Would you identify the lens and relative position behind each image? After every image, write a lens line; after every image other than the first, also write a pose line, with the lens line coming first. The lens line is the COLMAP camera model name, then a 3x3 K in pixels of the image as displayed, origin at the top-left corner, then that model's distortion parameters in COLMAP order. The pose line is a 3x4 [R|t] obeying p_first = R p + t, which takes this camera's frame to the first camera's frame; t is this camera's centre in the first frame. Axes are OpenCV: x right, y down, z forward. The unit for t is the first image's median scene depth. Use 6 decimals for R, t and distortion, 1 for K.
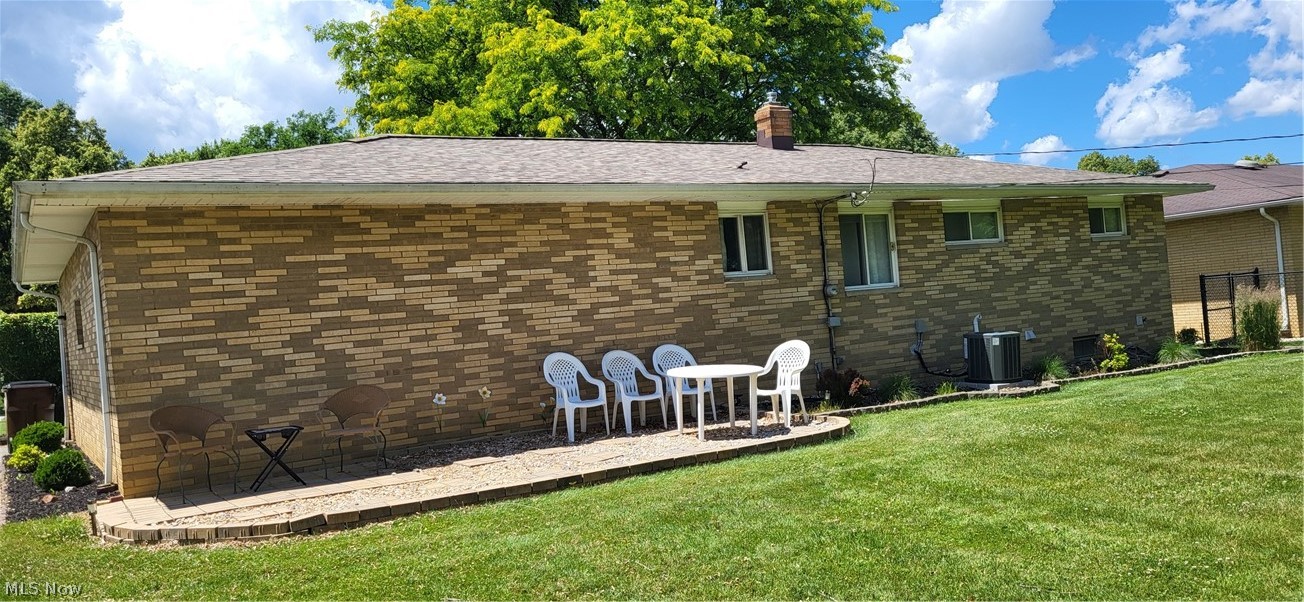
lens RADIAL K [[1001.9, 0, 651.3], [0, 1001.9, 301.1], [0, 0, 1]] dist [0.003119, 0.000589]
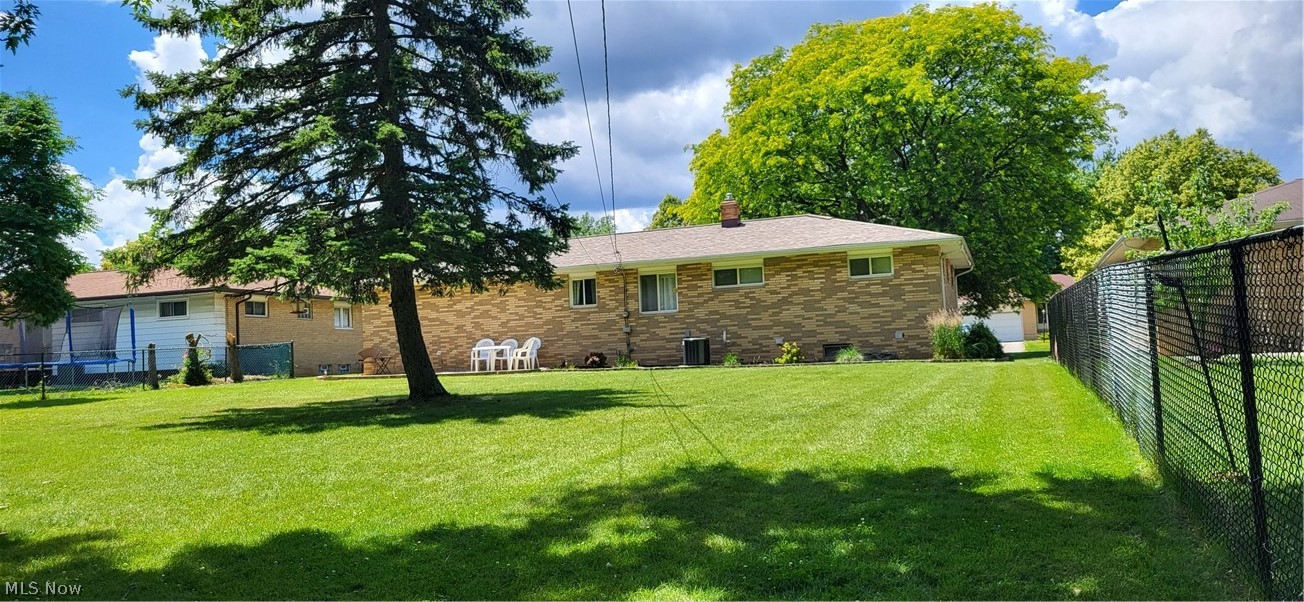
lens RADIAL K [[1001.9, 0, 652.4], [0, 1001.9, 300.4], [0, 0, 1]] dist [0.003119, 0.000589]
pose [[0.610625, 0.027322, -0.791449, 1.670557], [0.015029, 0.998825, 0.046076, -0.120836], [0.791778, -0.040029, 0.609496, -0.174578]]
